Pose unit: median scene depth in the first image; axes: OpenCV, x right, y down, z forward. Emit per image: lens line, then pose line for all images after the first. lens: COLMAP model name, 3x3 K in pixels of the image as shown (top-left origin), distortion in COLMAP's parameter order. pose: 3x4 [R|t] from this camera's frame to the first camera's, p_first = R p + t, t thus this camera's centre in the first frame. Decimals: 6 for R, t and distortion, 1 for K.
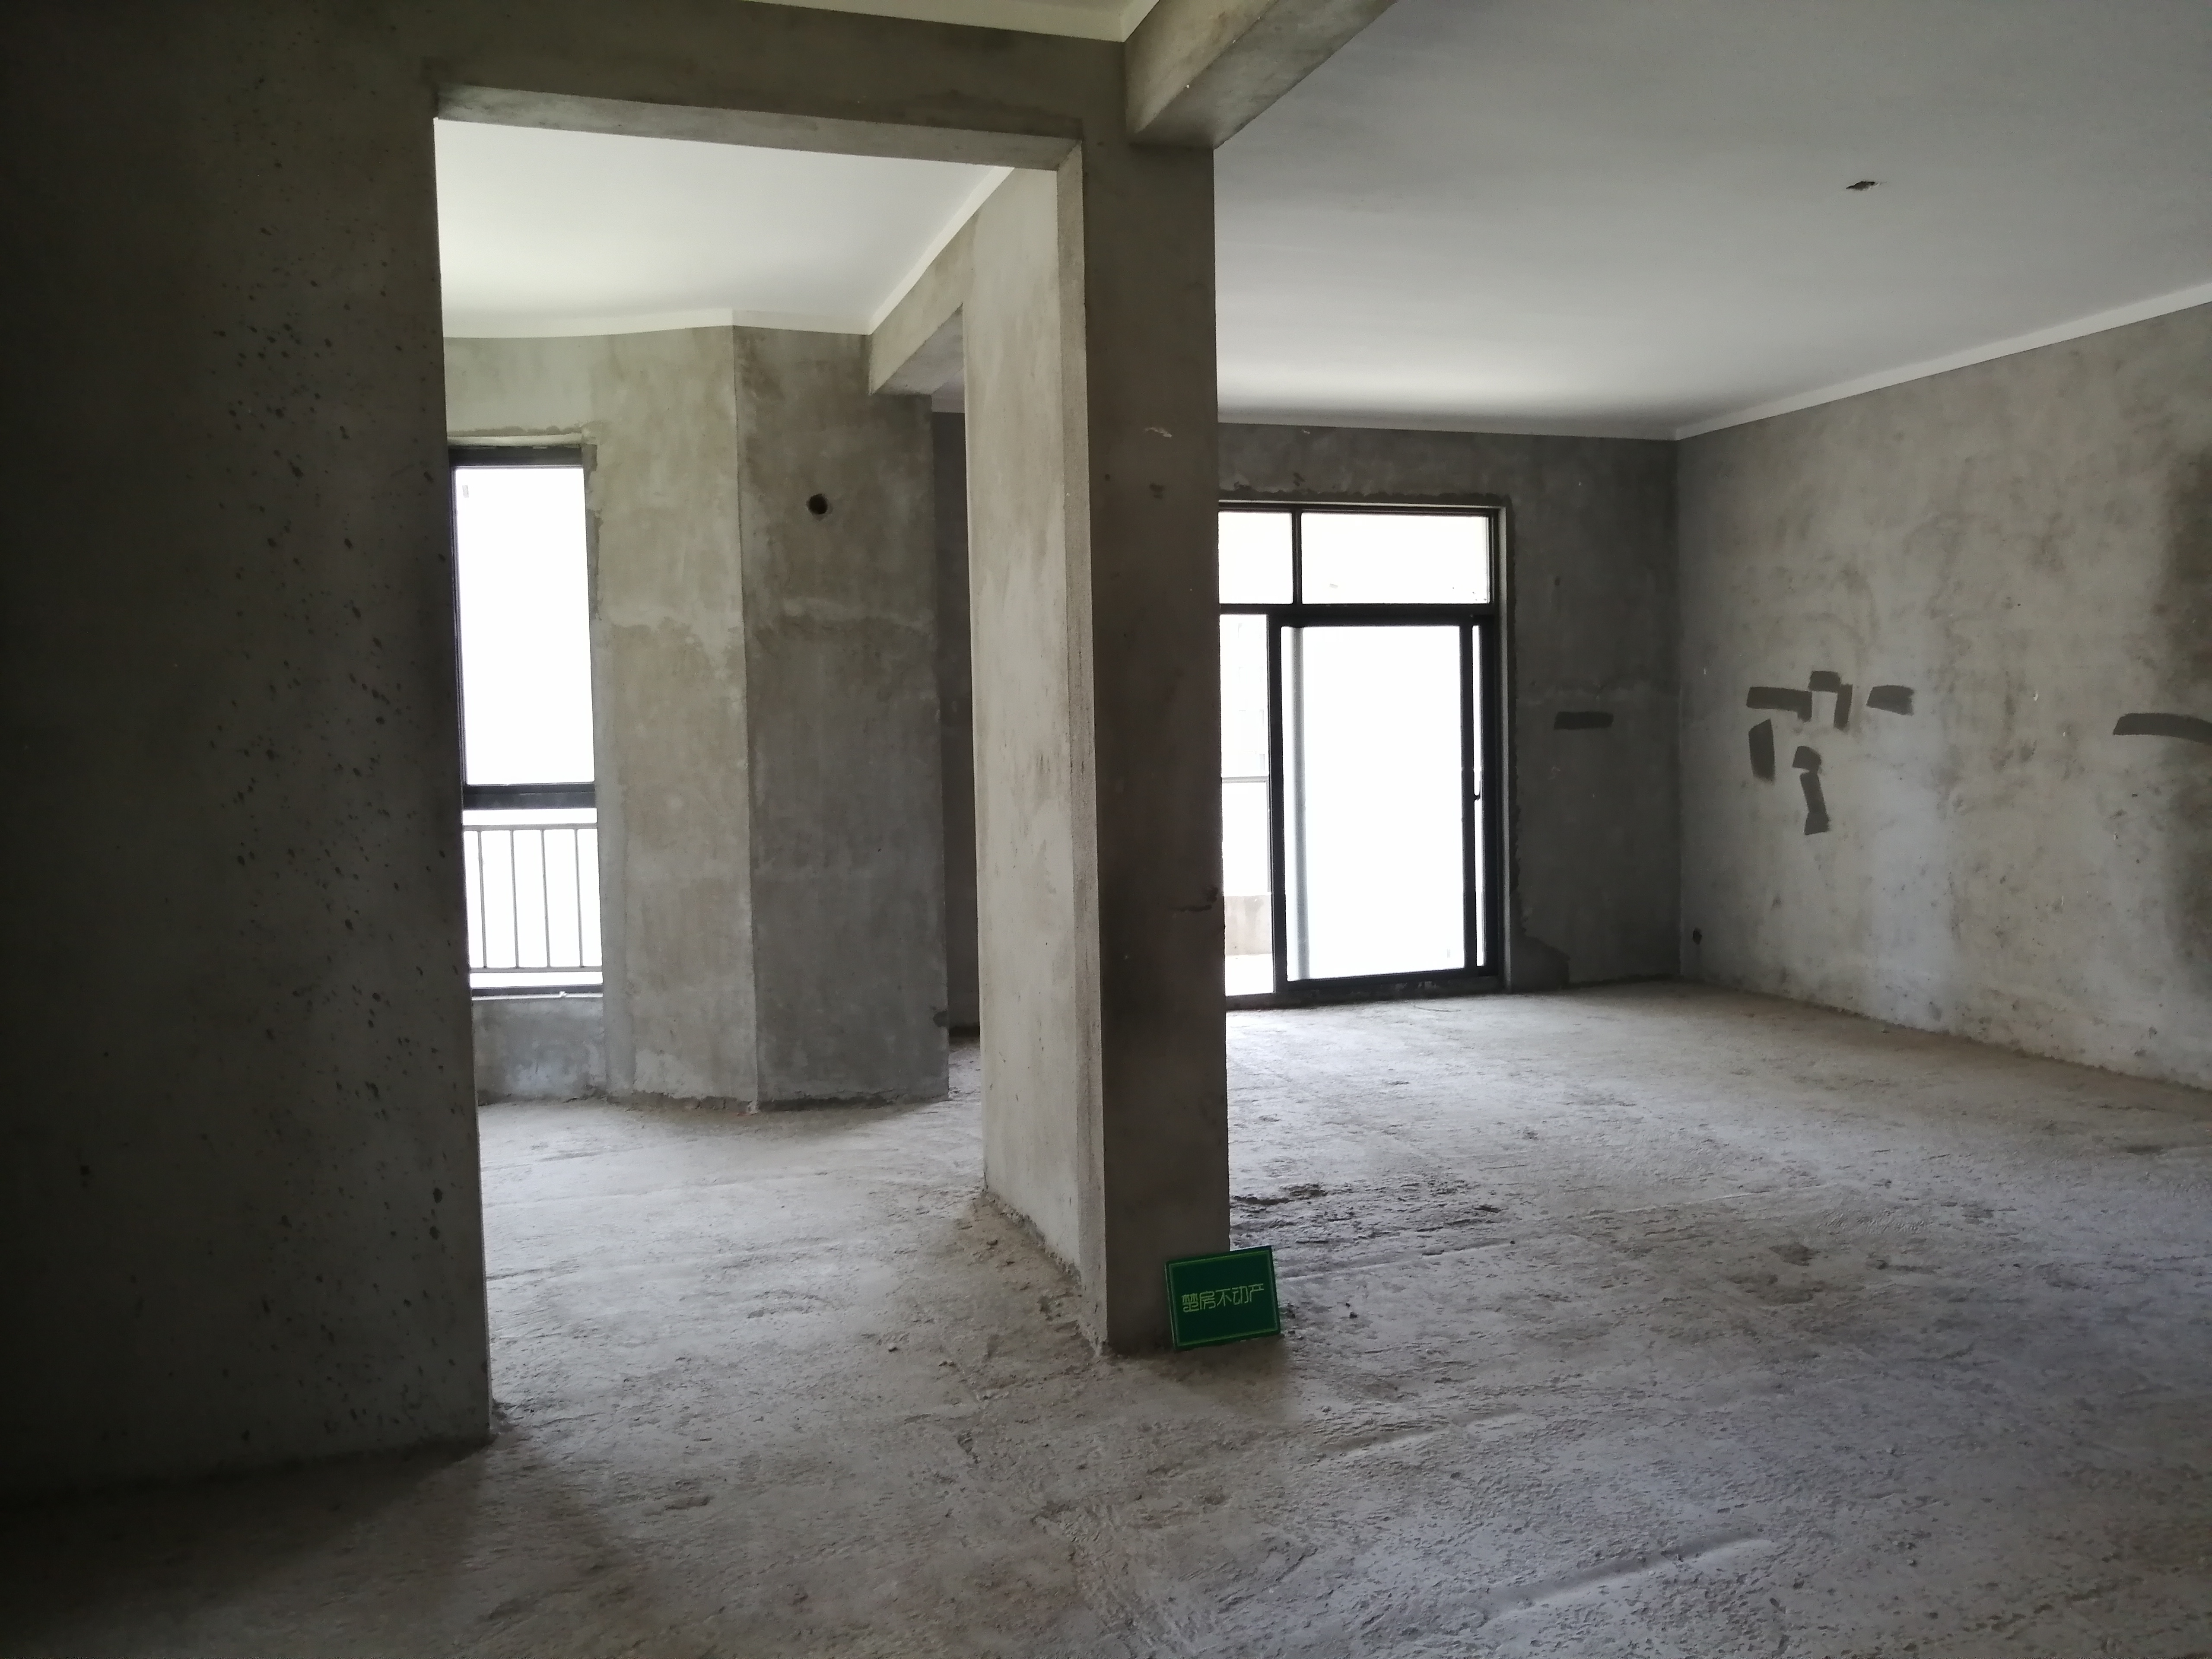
lens RADIAL K [[1733.8, 0, 1104.0], [0, 1733.8, 823.1], [0, 0, 1]] dist [-0.026851, 0.049788]
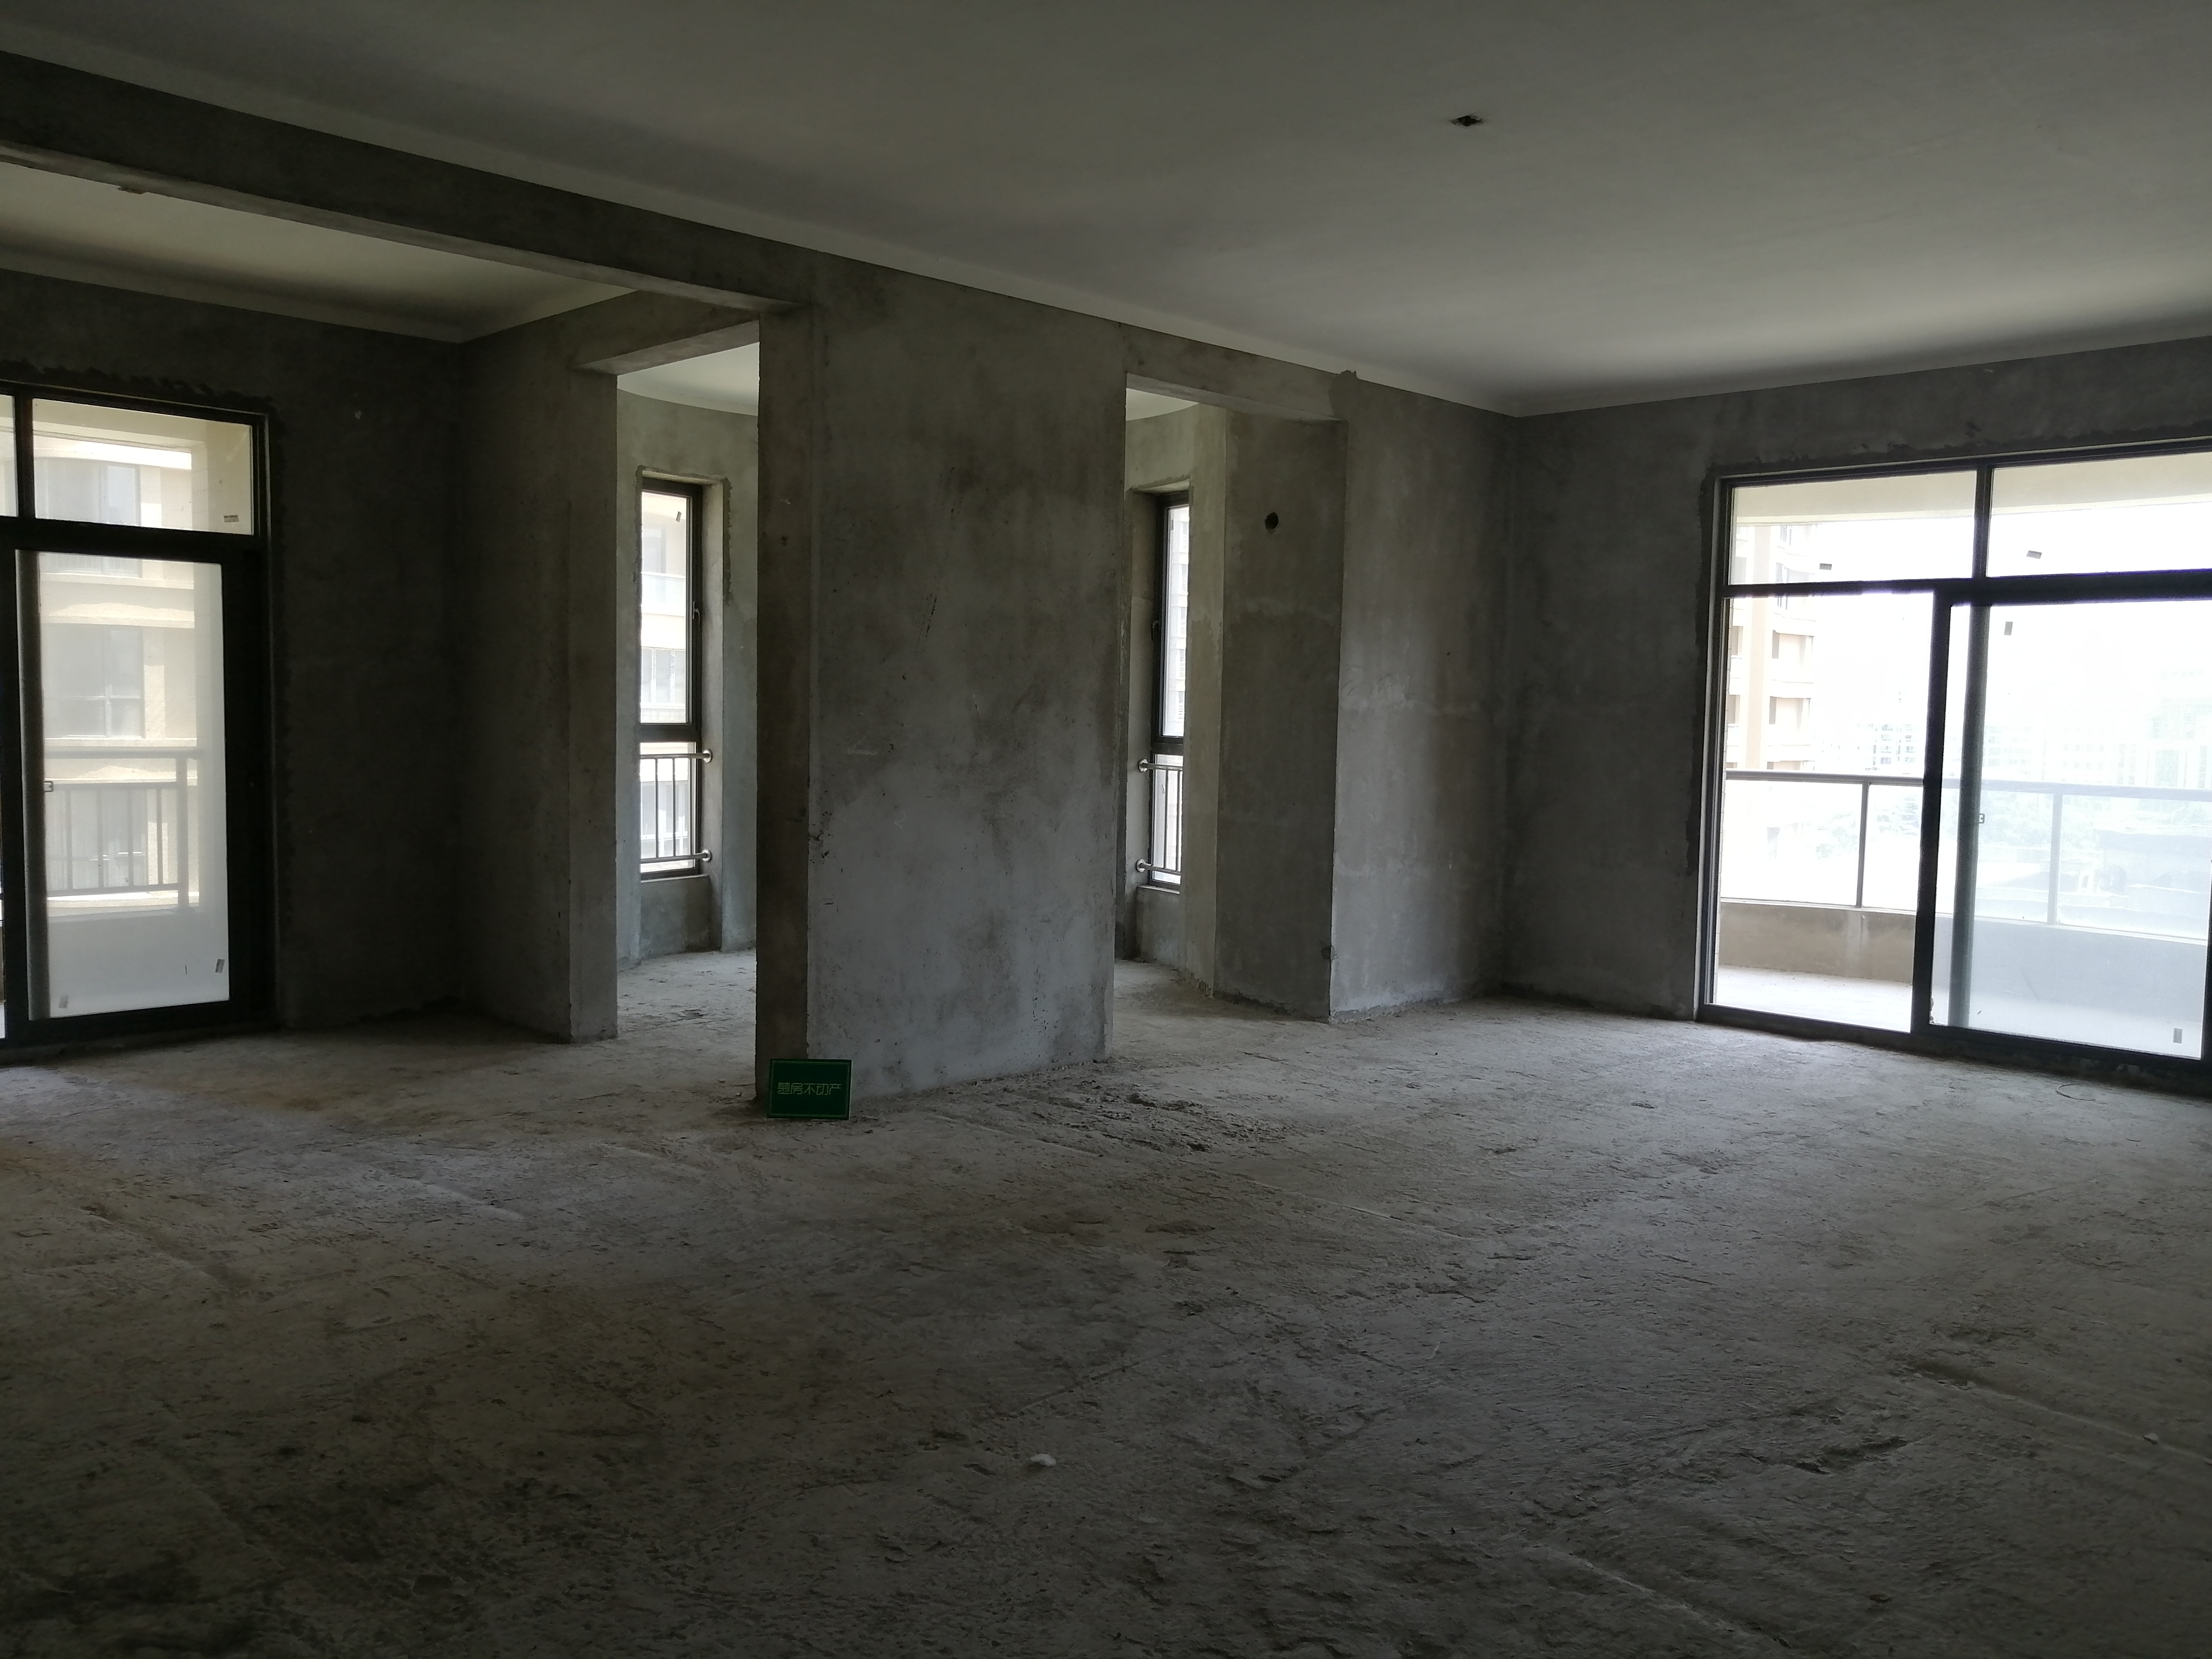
lens RADIAL K [[1733.8, 0, 1104.0], [0, 1733.8, 823.1], [0, 0, 1]] dist [-0.026851, 0.049788]
pose [[0.450269, 0.091887, -0.888152, 1.330817], [-0.079289, 0.994876, 0.062731, -0.055448], [0.889366, 0.042175, 0.455247, 0.497826]]
